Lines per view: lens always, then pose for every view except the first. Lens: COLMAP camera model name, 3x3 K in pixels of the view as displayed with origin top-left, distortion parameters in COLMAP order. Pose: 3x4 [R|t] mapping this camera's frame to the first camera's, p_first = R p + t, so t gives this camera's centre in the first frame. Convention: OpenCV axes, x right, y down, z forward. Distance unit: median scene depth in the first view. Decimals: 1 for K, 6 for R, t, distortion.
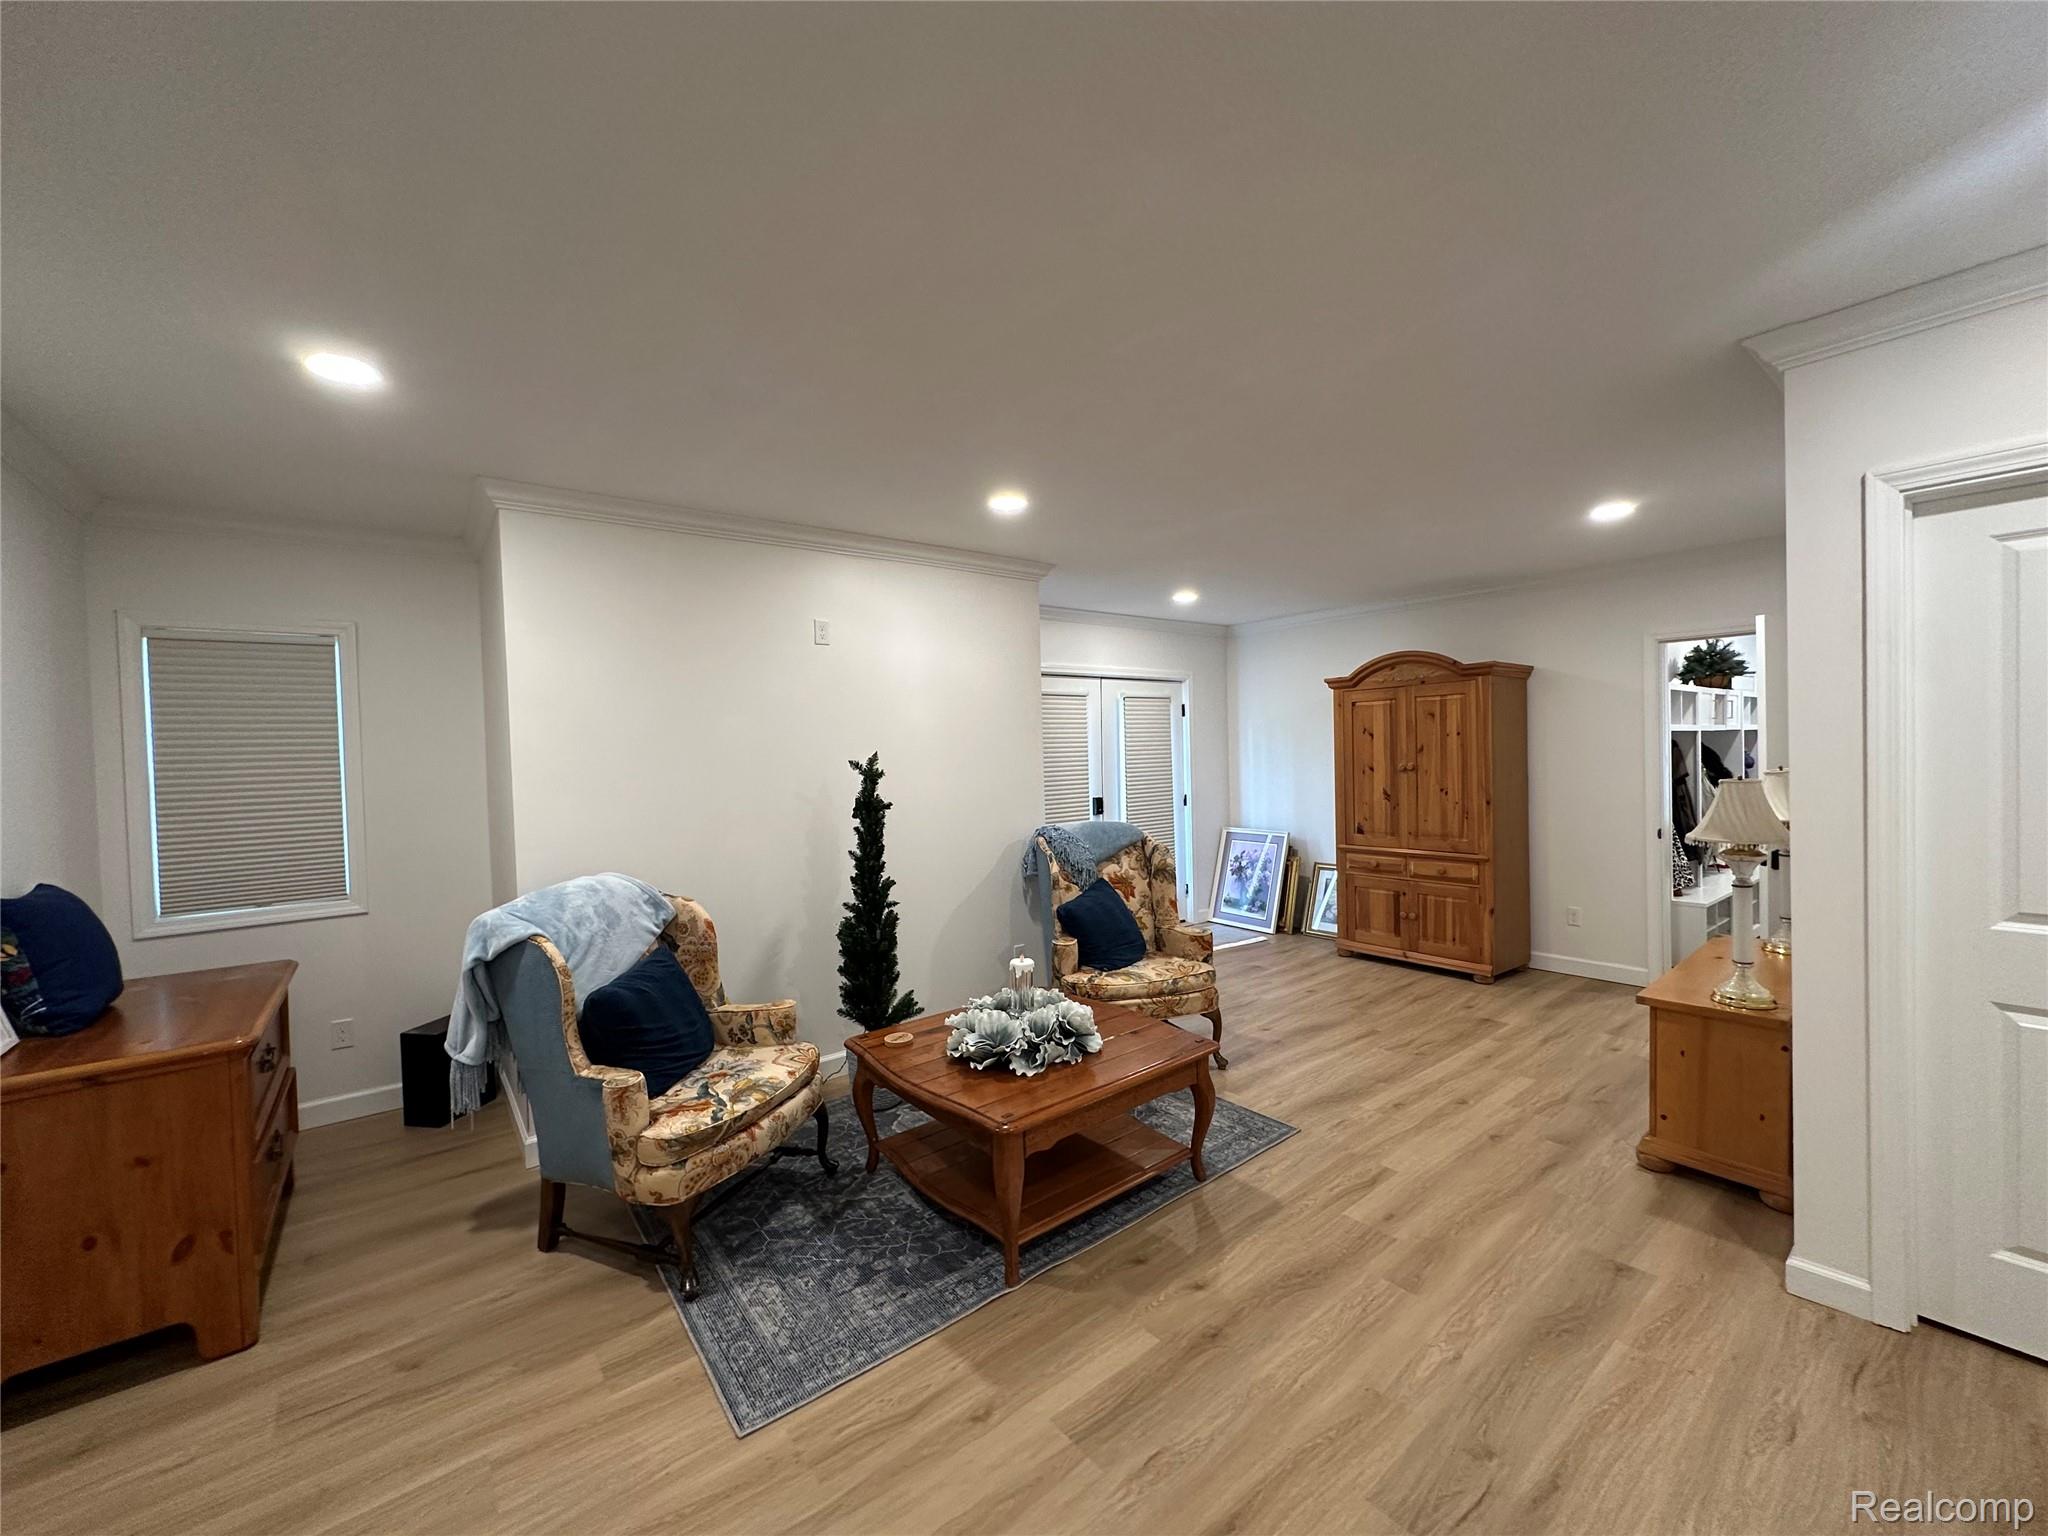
lens RADIAL K [[816.1, 0, 1023.8], [0, 816.1, 764.9], [0, 0, 1]] dist [-0.001584, -0.000118]
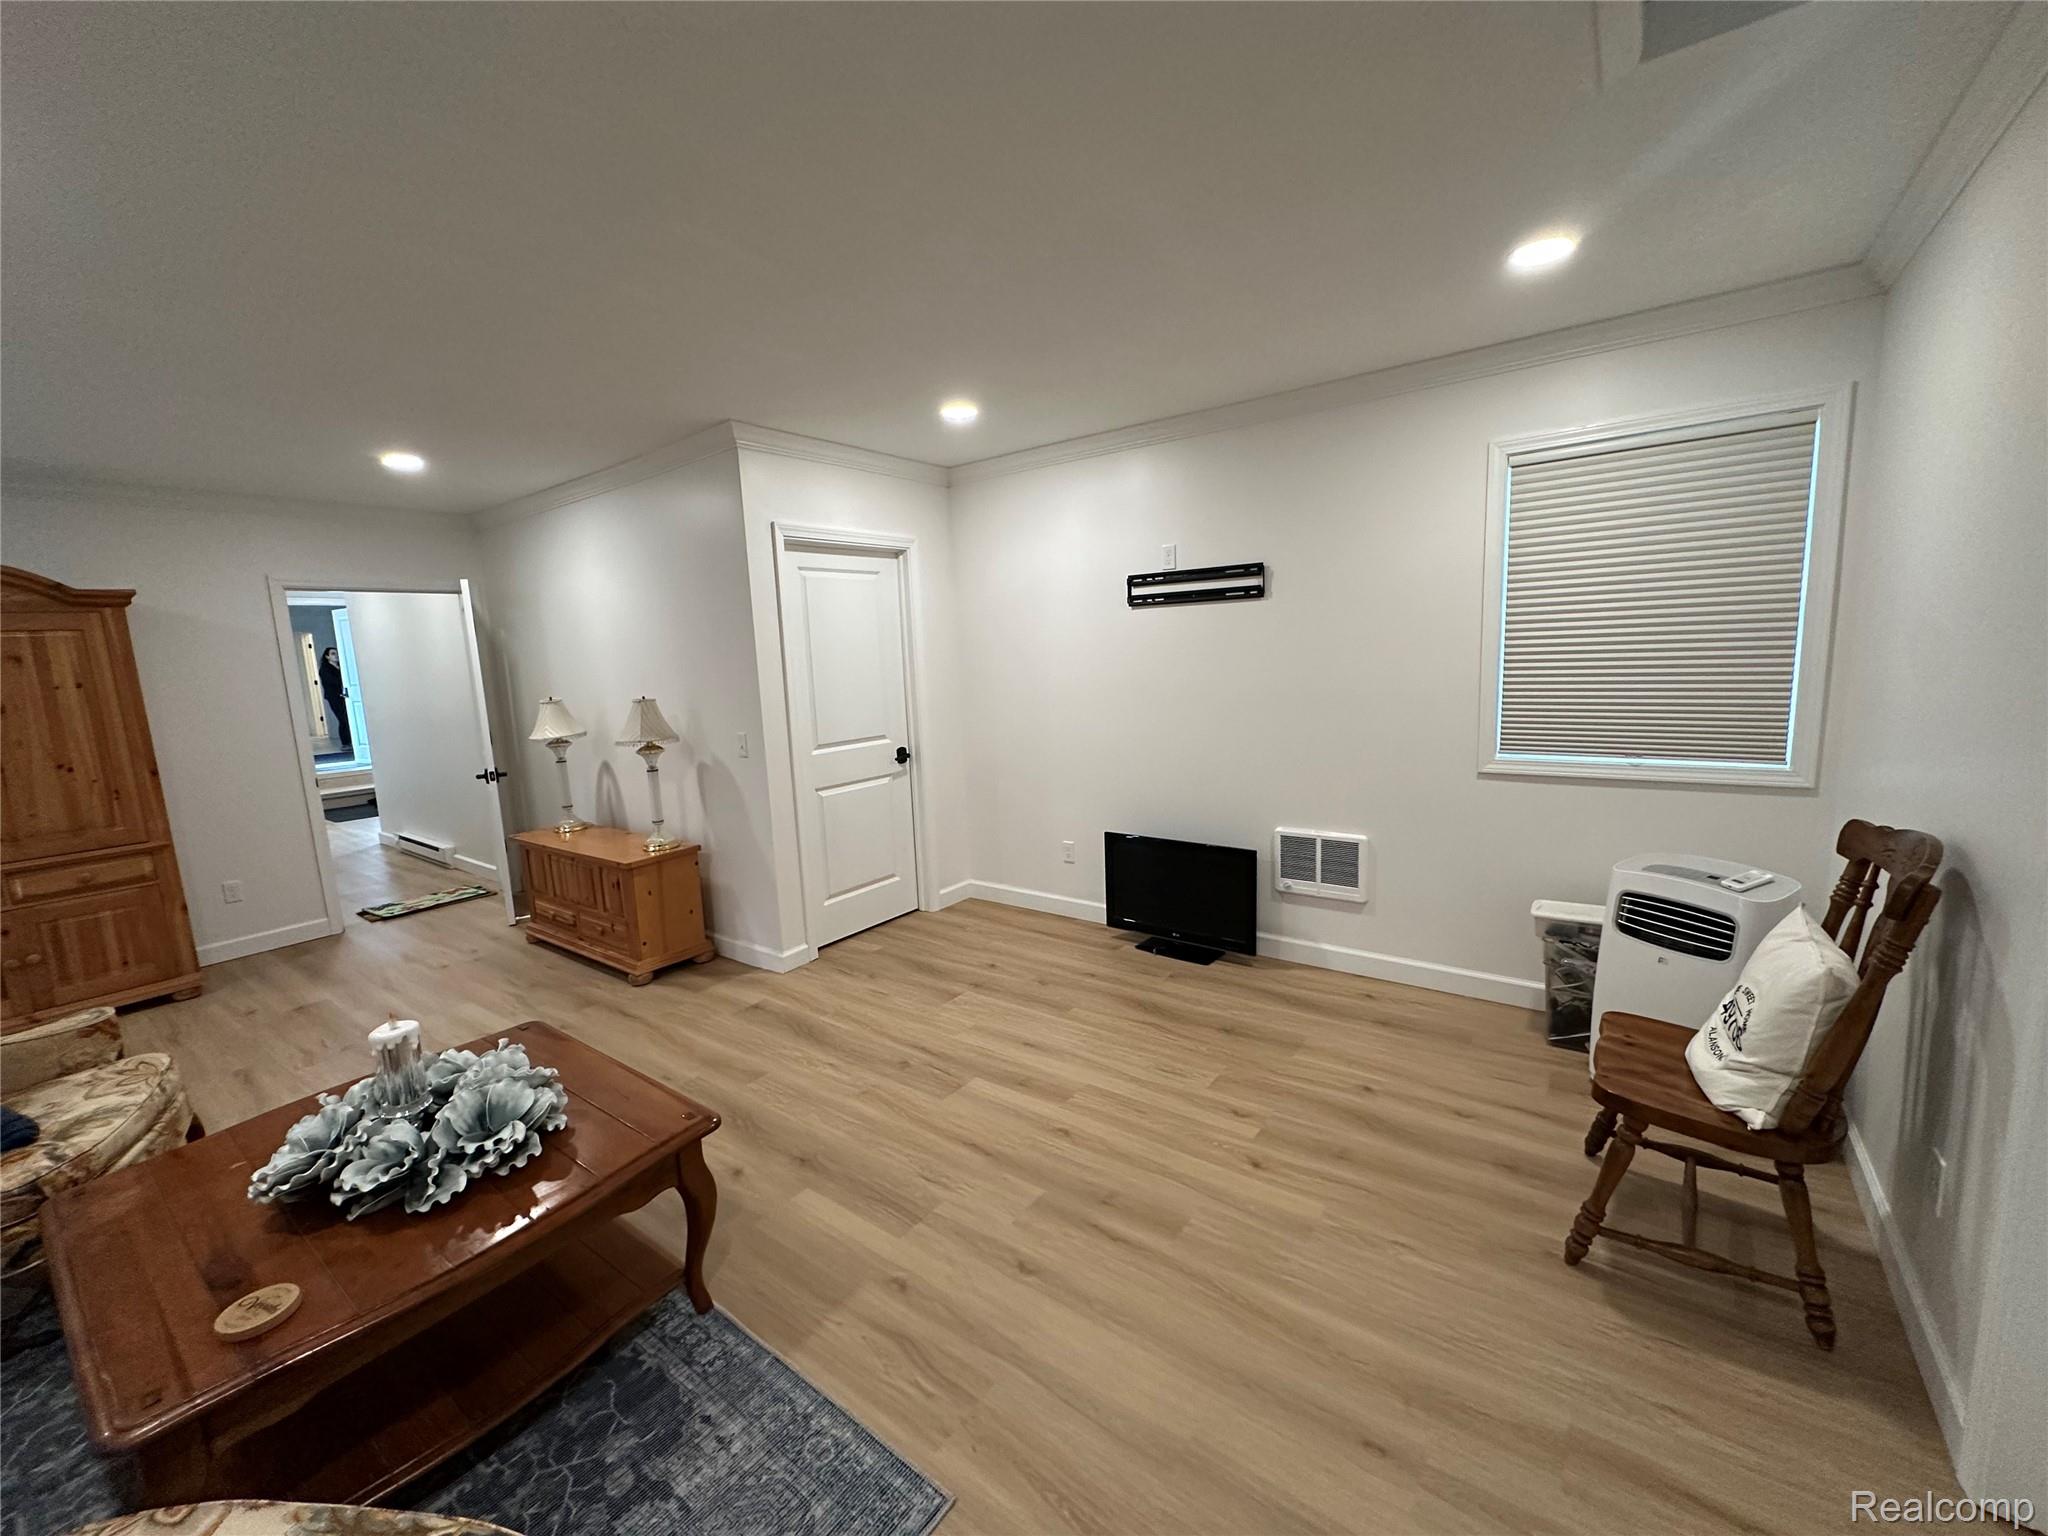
lens RADIAL K [[816.1, 0, 1023.8], [0, 816.1, 764.9], [0, 0, 1]] dist [-0.001584, -0.000118]
pose [[-0.255565, -0.099170, 0.961692, -0.531528], [0.071406, 0.990072, 0.121072, 0.004950], [-0.964151, 0.099612, -0.245947, 0.525313]]
